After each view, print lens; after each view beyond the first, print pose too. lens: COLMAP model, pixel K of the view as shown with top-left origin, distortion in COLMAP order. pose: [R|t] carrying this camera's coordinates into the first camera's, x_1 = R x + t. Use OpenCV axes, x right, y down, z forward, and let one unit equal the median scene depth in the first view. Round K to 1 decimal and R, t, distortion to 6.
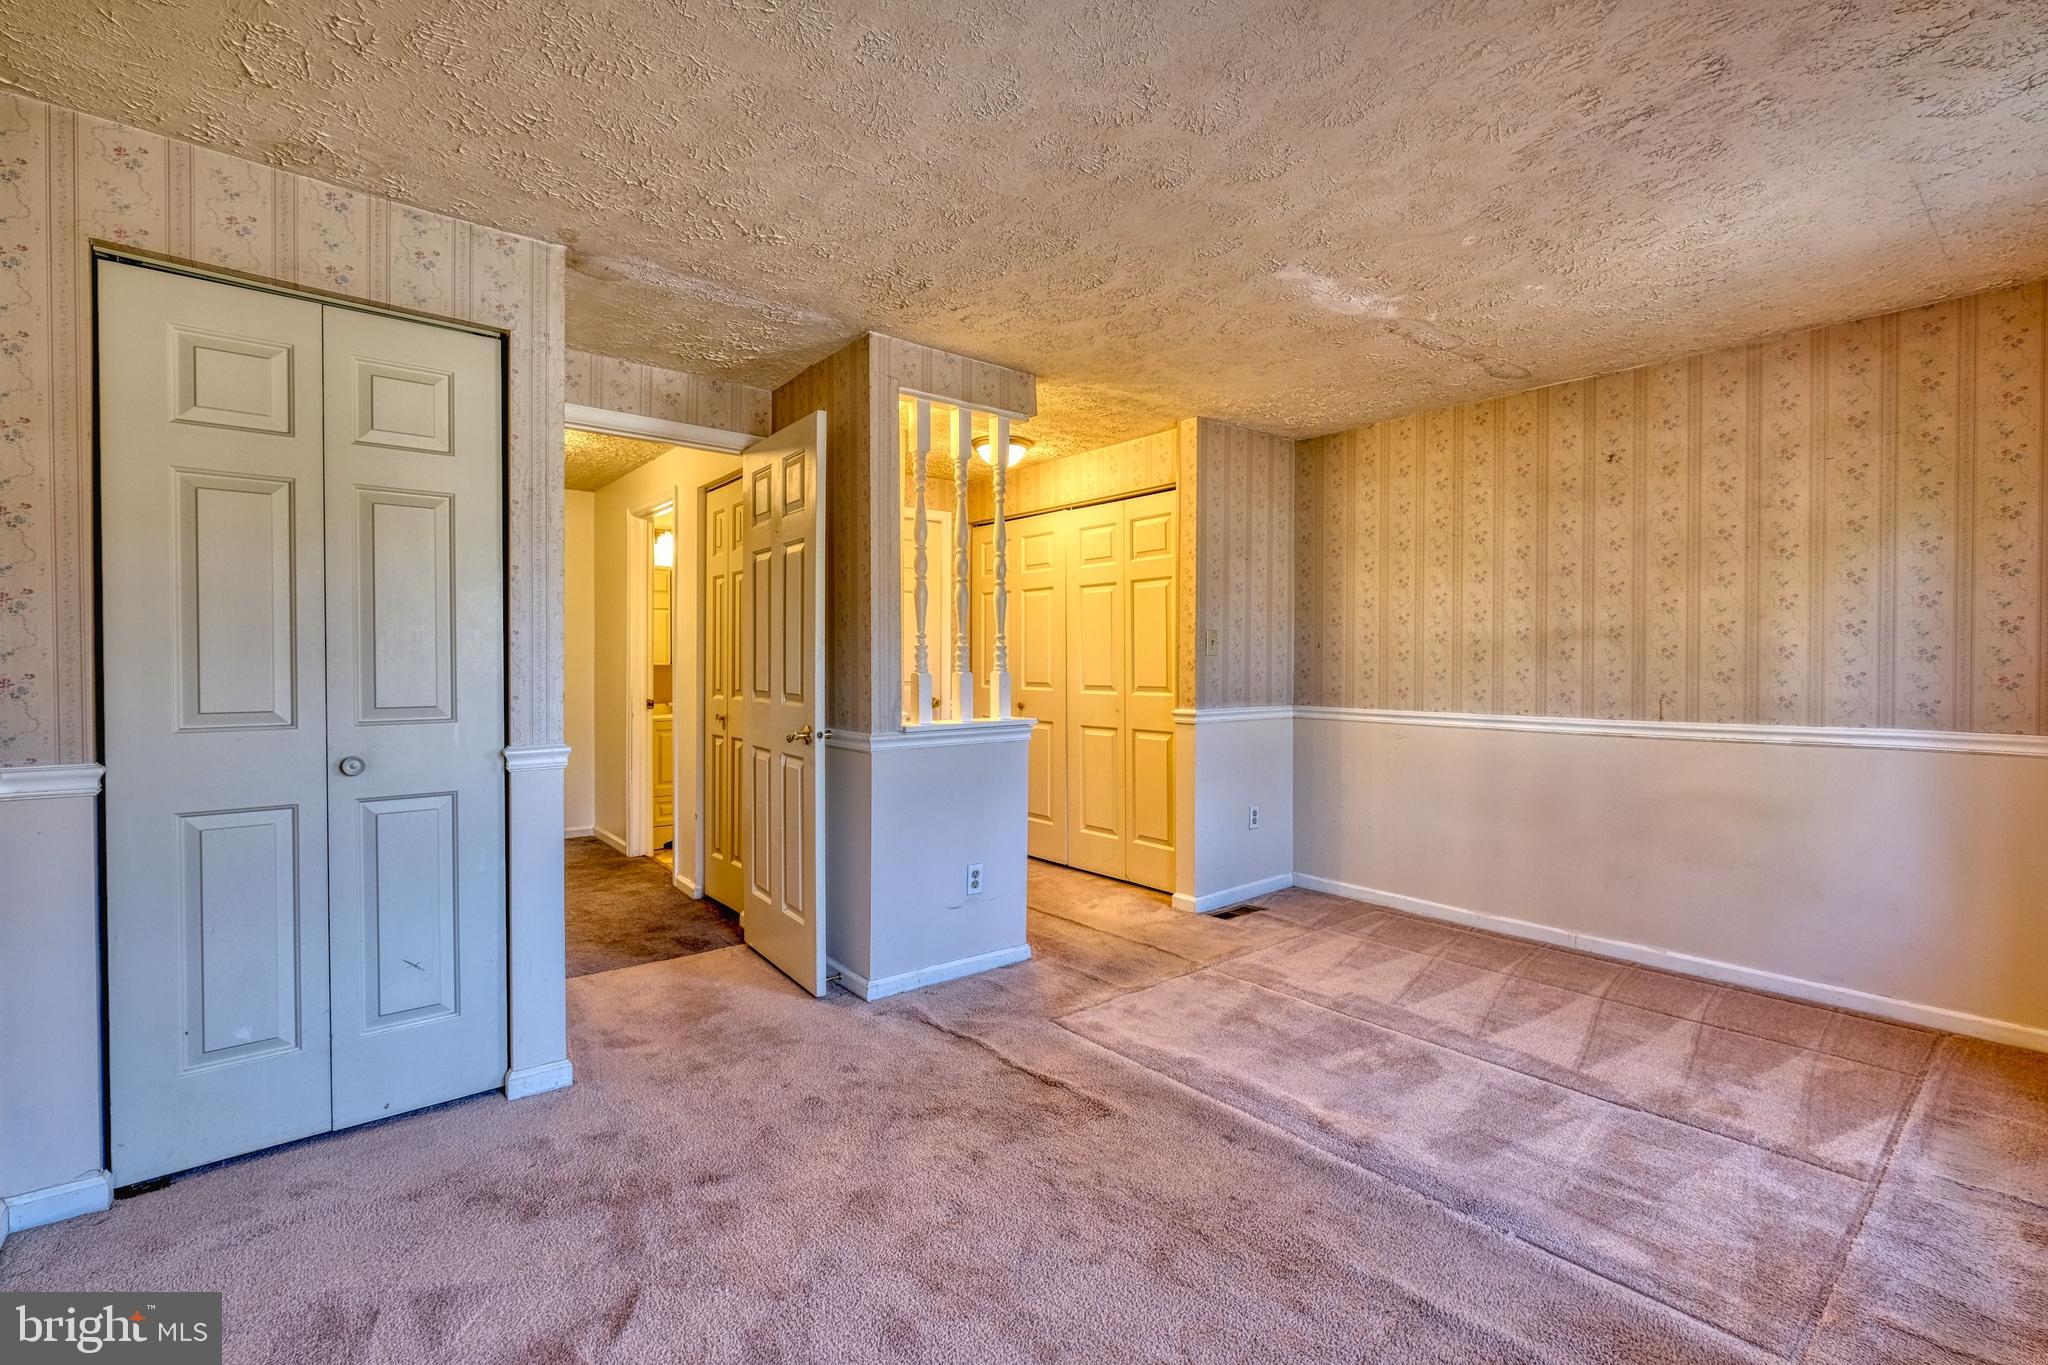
lens RADIAL K [[891.0, 0, 1040.0], [0, 891.0, 674.3], [0, 0, 1]] dist [-0.007032, 0.001204]
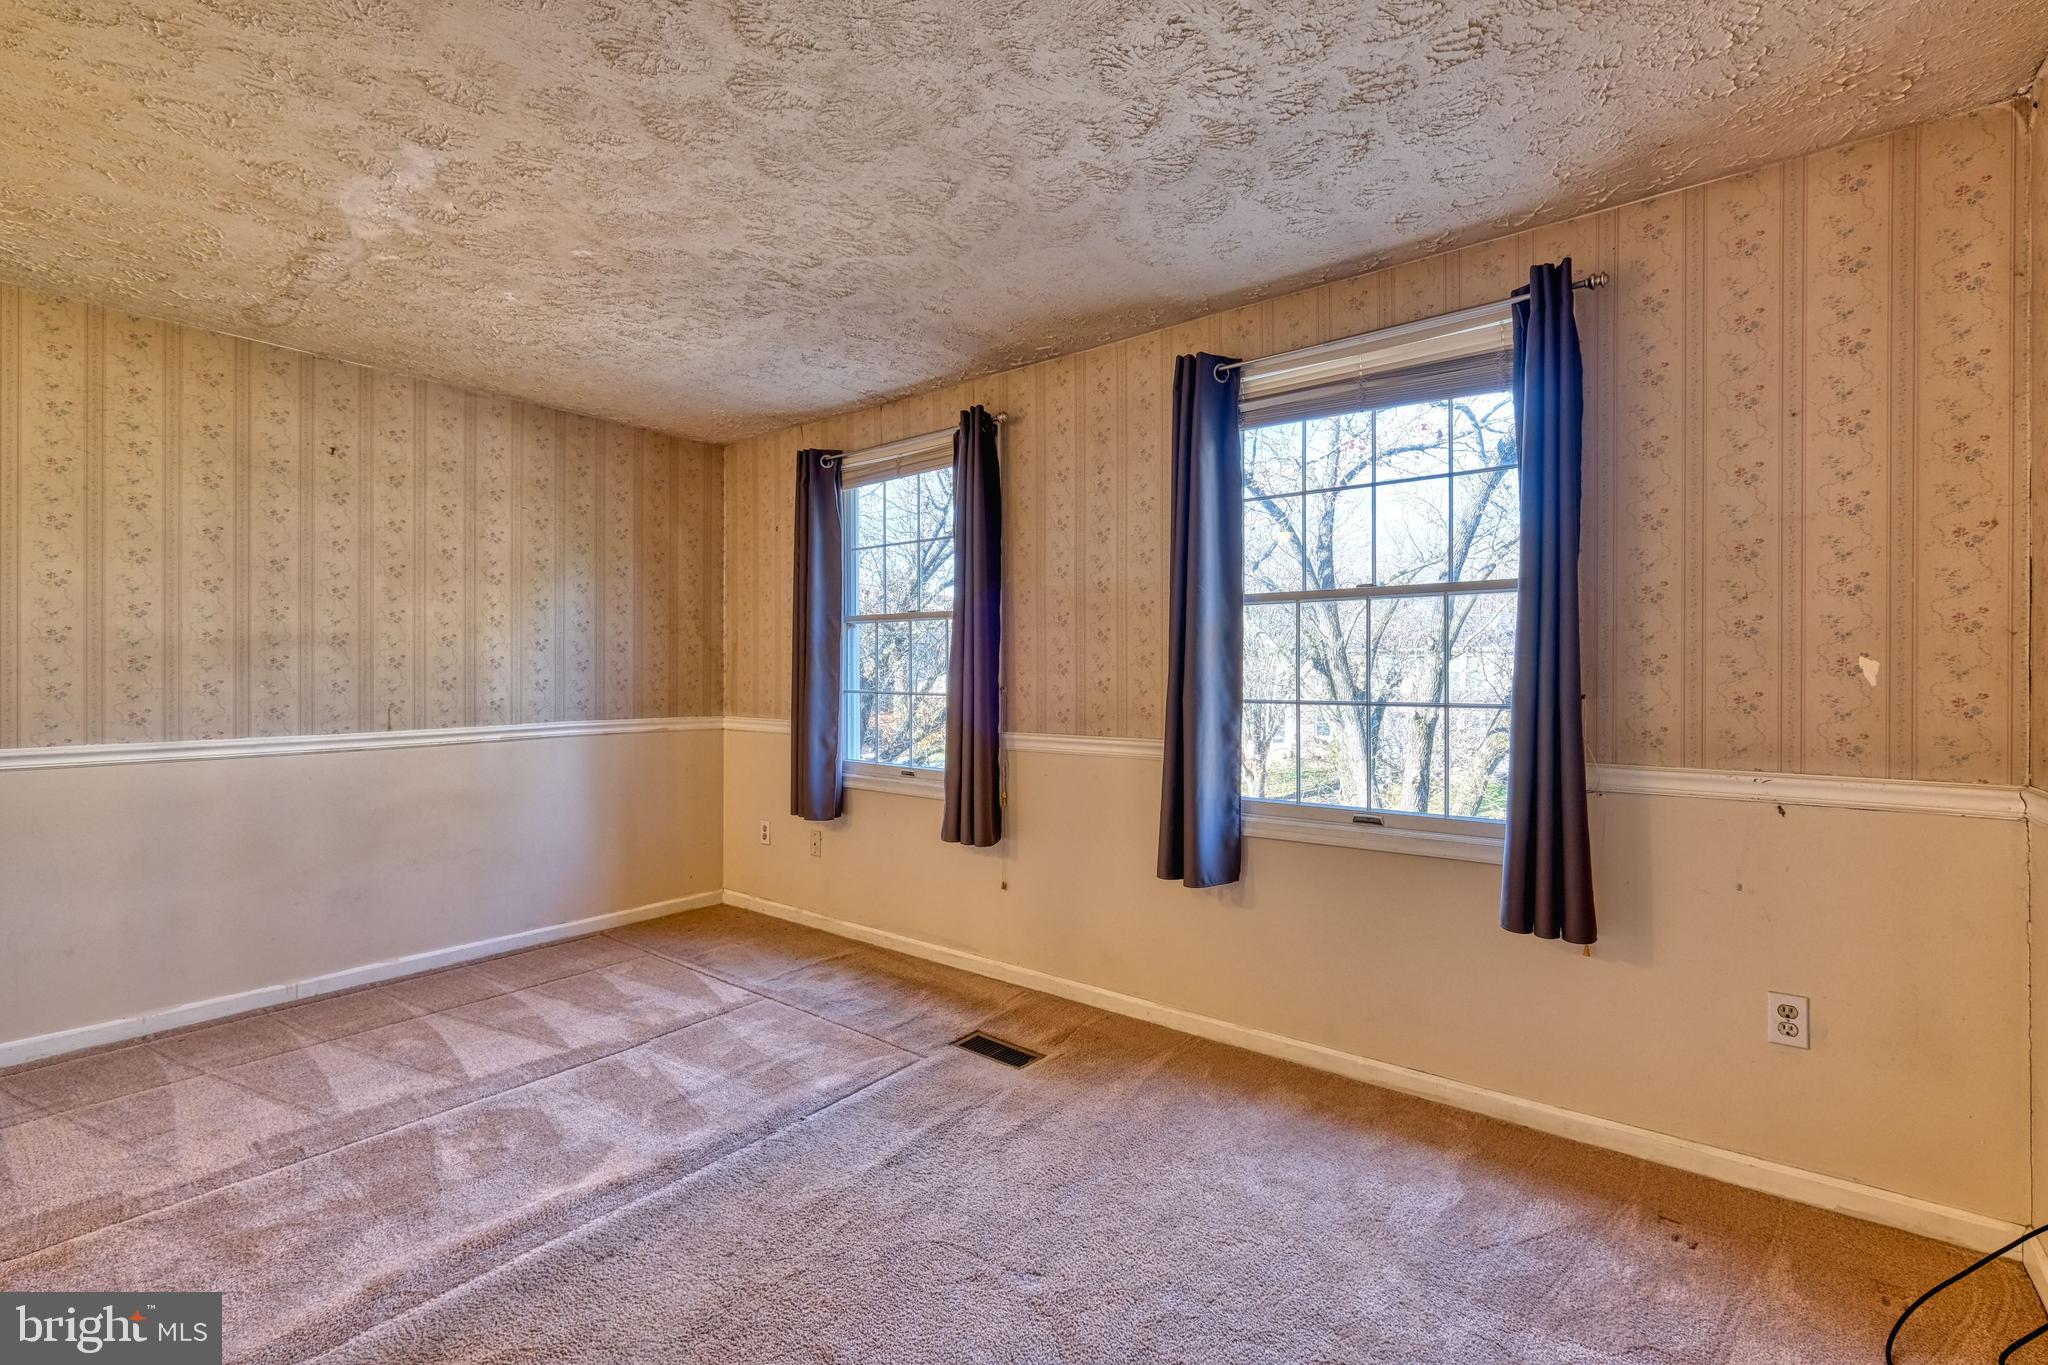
lens RADIAL K [[891.0, 0, 1034.6], [0, 891.0, 675.9], [0, 0, 1]] dist [-0.007032, 0.001204]
pose [[-0.205602, -0.005456, 0.978621, -0.460767], [0.012526, 0.999888, 0.008206, -0.008909], [-0.978556, 0.013945, -0.205510, 0.538141]]
